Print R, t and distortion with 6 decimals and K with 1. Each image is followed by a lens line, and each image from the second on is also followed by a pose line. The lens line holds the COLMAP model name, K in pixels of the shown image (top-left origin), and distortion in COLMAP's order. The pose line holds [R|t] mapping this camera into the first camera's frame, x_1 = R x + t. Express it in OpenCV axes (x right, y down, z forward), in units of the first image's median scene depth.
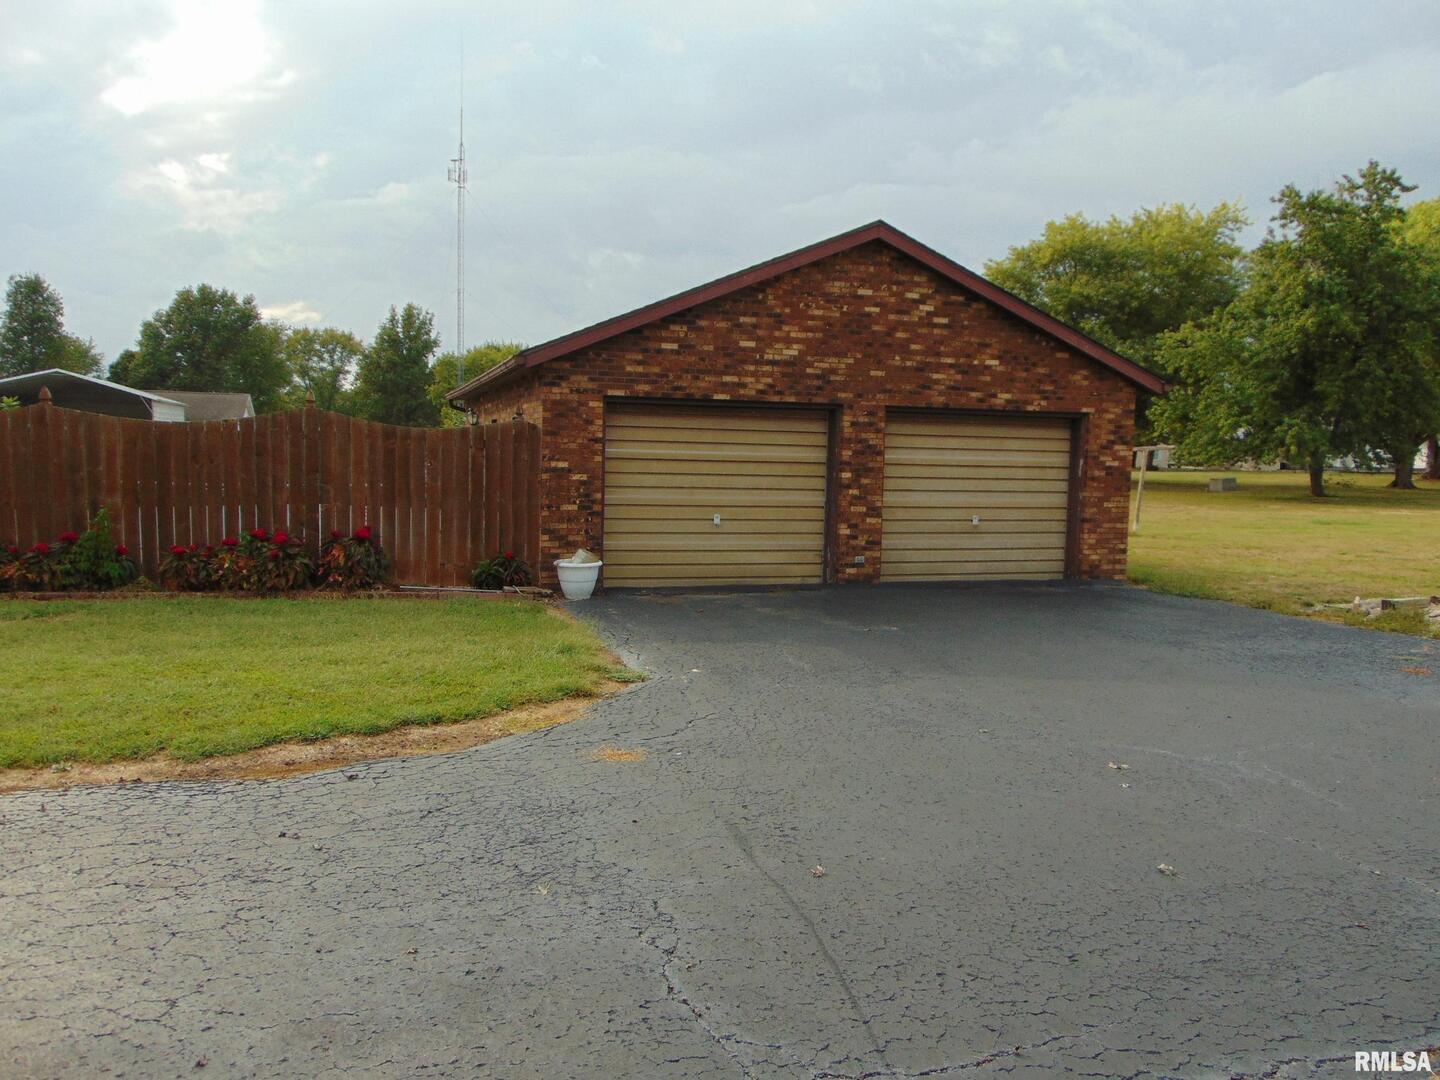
lens RADIAL K [[1133.0, 0, 717.9], [0, 1133.0, 542.4], [0, 0, 1]] dist [0.013249, 0.008763]
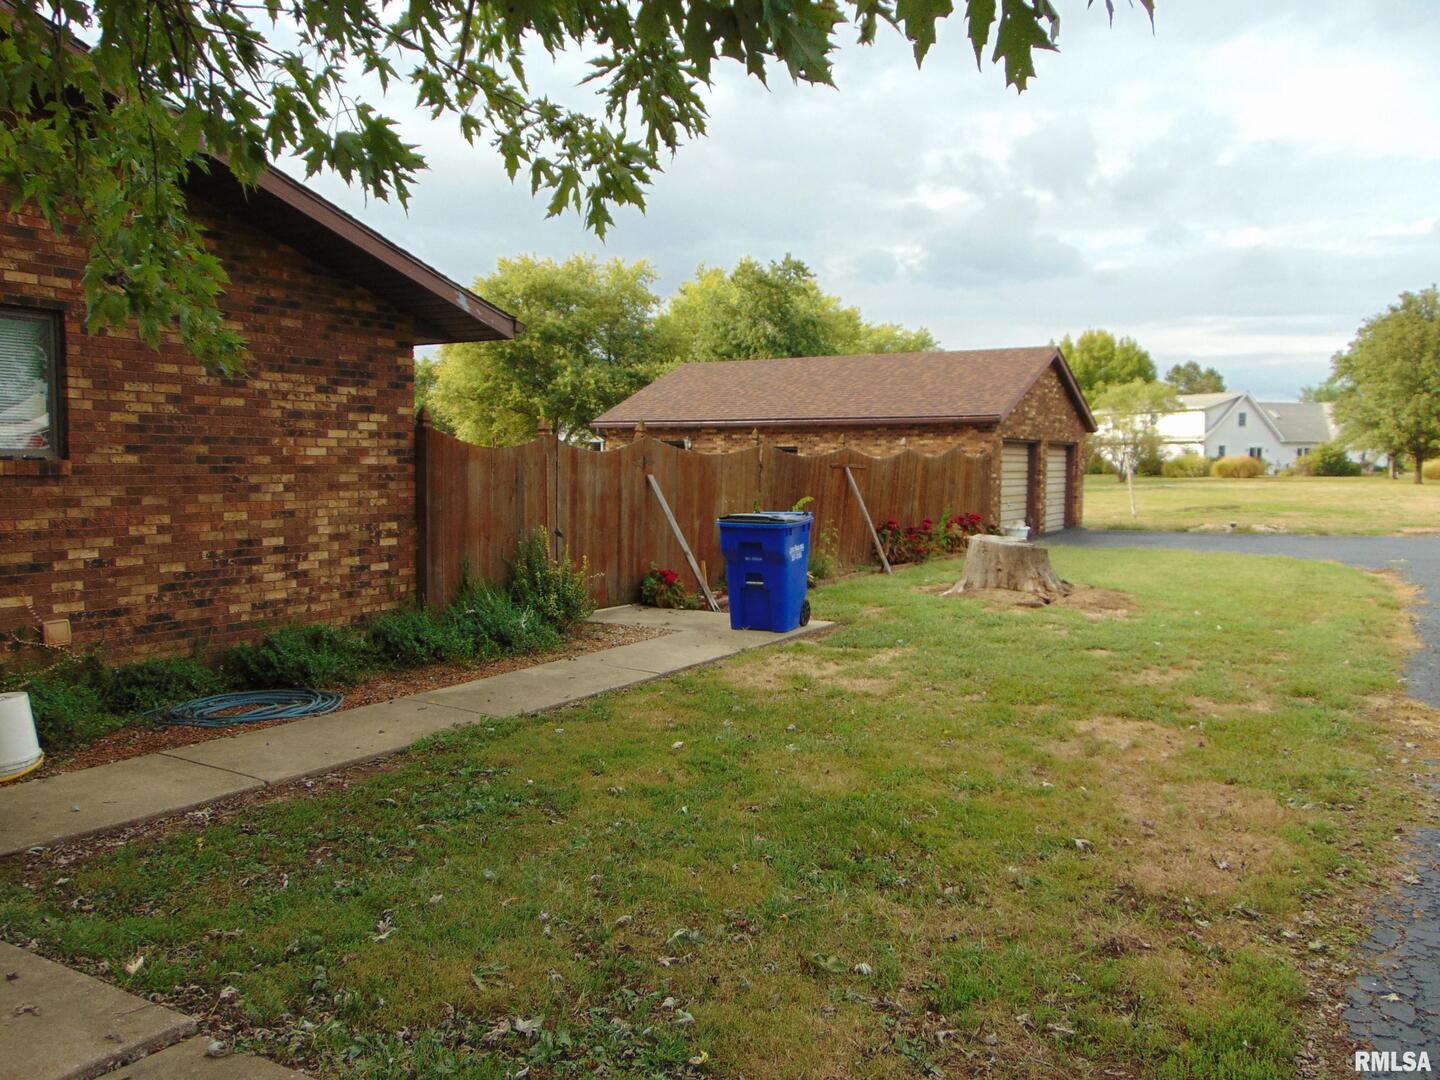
lens RADIAL K [[1133.0, 0, 719.6], [0, 1133.0, 538.8], [0, 0, 1]] dist [0.013249, 0.008763]
pose [[0.752919, -0.063045, 0.655086, -0.688218], [0.064238, 0.997688, 0.022185, -0.015049], [-0.654970, 0.025378, 0.755228, -0.033526]]
